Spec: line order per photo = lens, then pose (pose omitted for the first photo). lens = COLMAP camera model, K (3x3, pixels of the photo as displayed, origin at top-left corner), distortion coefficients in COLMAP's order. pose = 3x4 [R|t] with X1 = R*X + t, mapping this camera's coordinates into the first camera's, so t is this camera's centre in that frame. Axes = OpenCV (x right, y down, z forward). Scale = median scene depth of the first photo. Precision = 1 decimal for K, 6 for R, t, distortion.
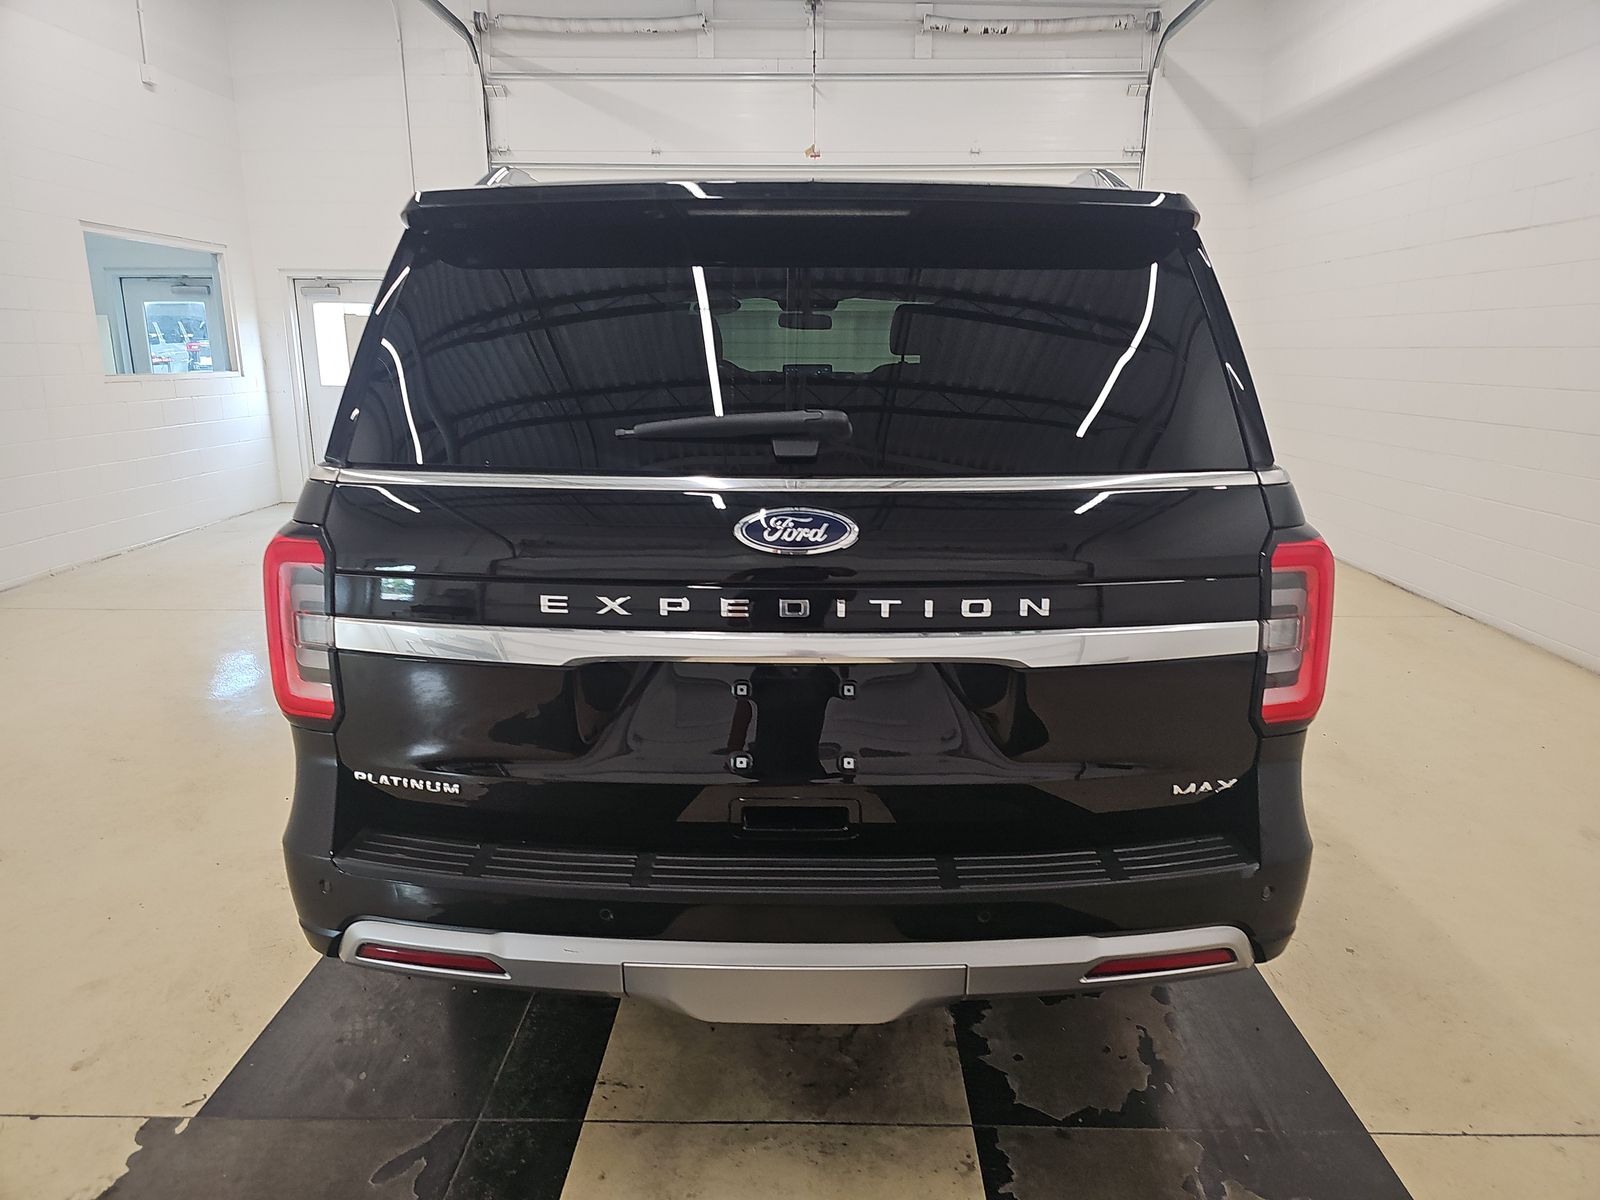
lens RADIAL K [[1056.2, 0, 800.0], [0, 1056.2, 600.0], [0, 0, 1]] dist [0.007775, 0.001027]
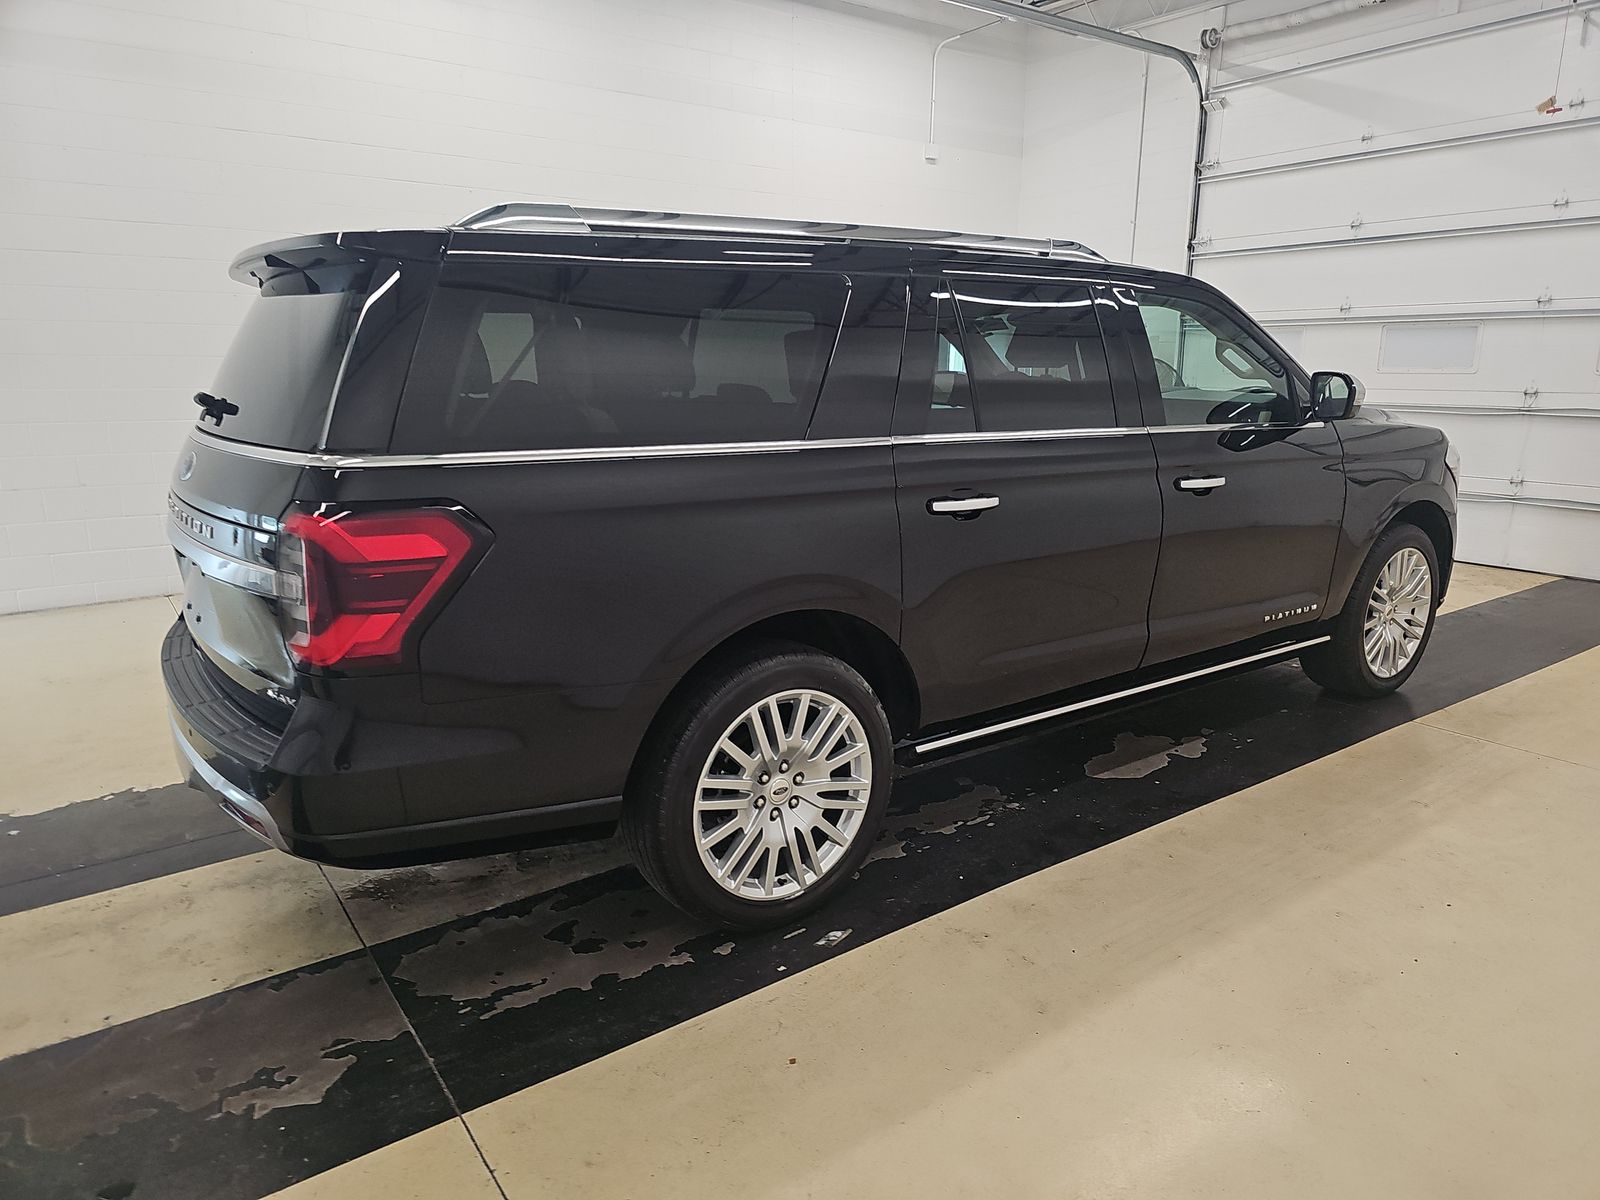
lens RADIAL K [[1056.2, 0, 800.0], [0, 1056.2, 600.0], [0, 0, 1]] dist [0.007775, 0.001027]
pose [[0.595297, 0.172347, -0.784805, 0.347308], [-0.187276, 0.979586, 0.073067, -0.028234], [0.781377, 0.103478, 0.615421, 0.139280]]
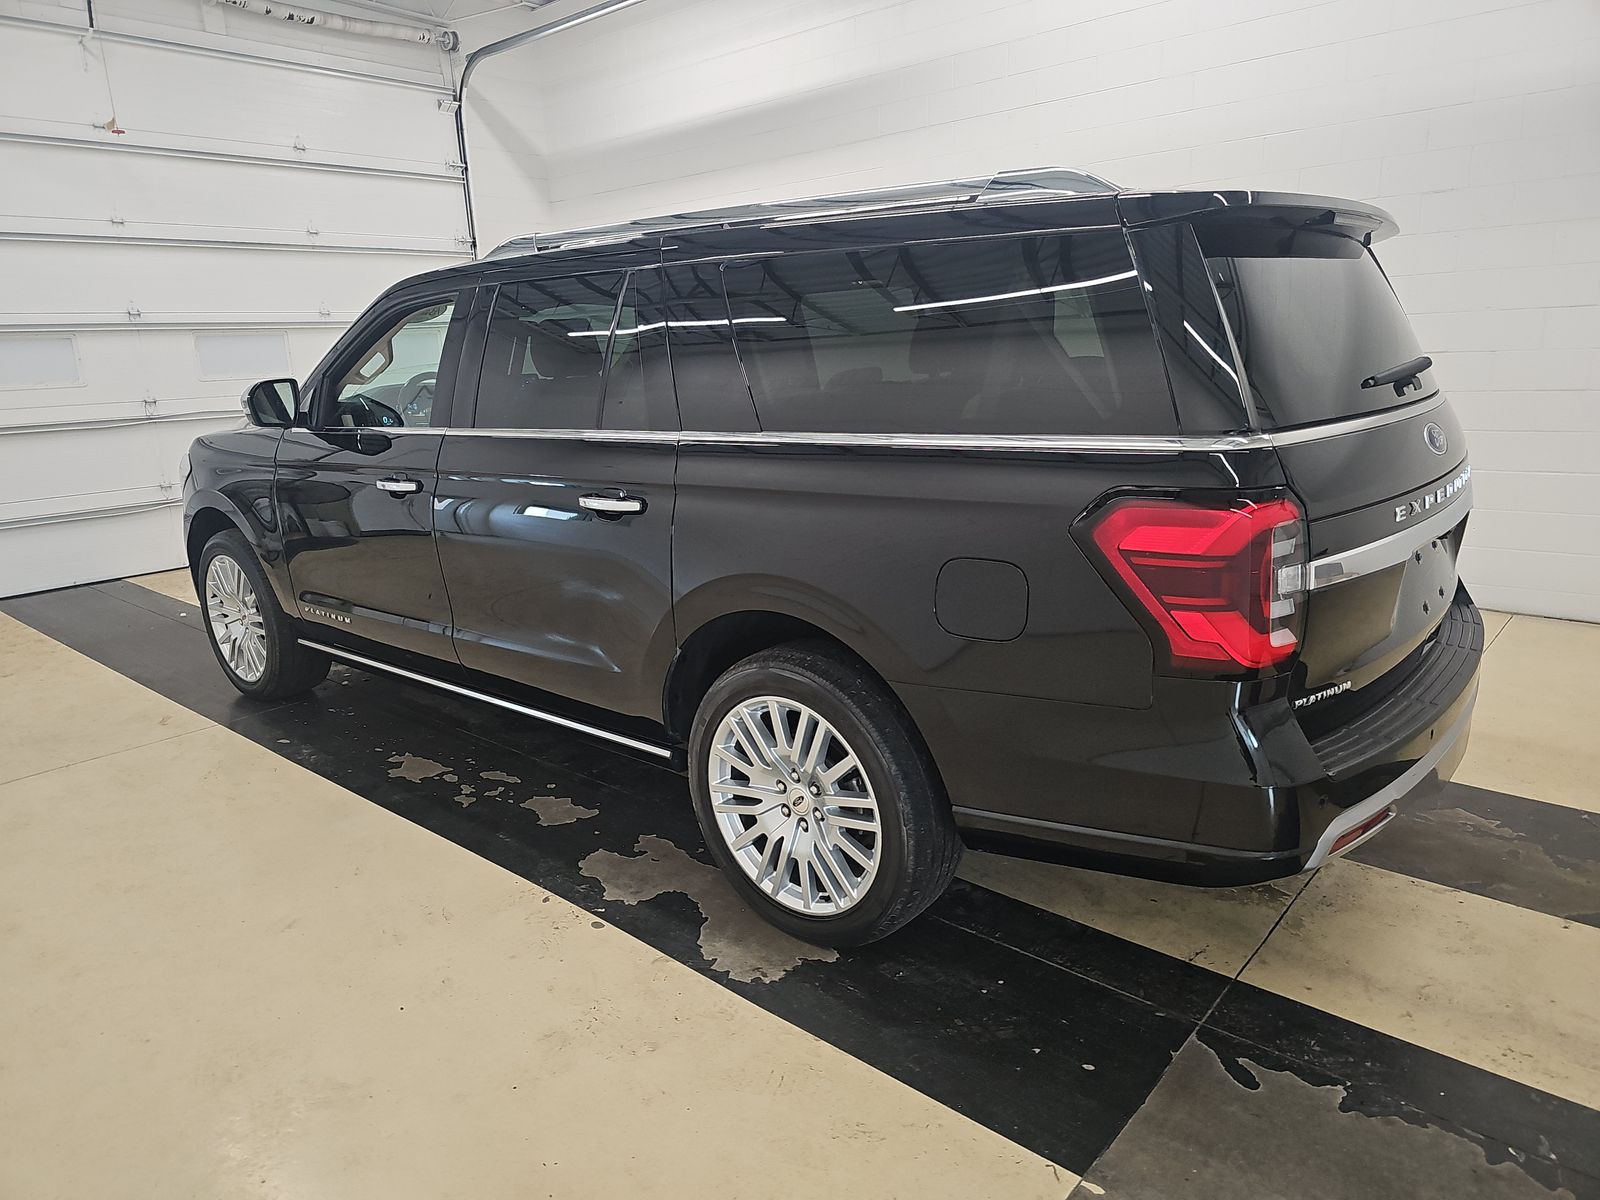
lens RADIAL K [[1056.2, 0, 800.0], [0, 1056.2, 600.0], [0, 0, 1]] dist [0.007775, 0.001027]
pose [[0.638791, -0.209049, 0.740435, -0.334239], [0.221243, 0.971641, 0.083455, -0.030545], [-0.736884, 0.110505, 0.666926, 0.128234]]
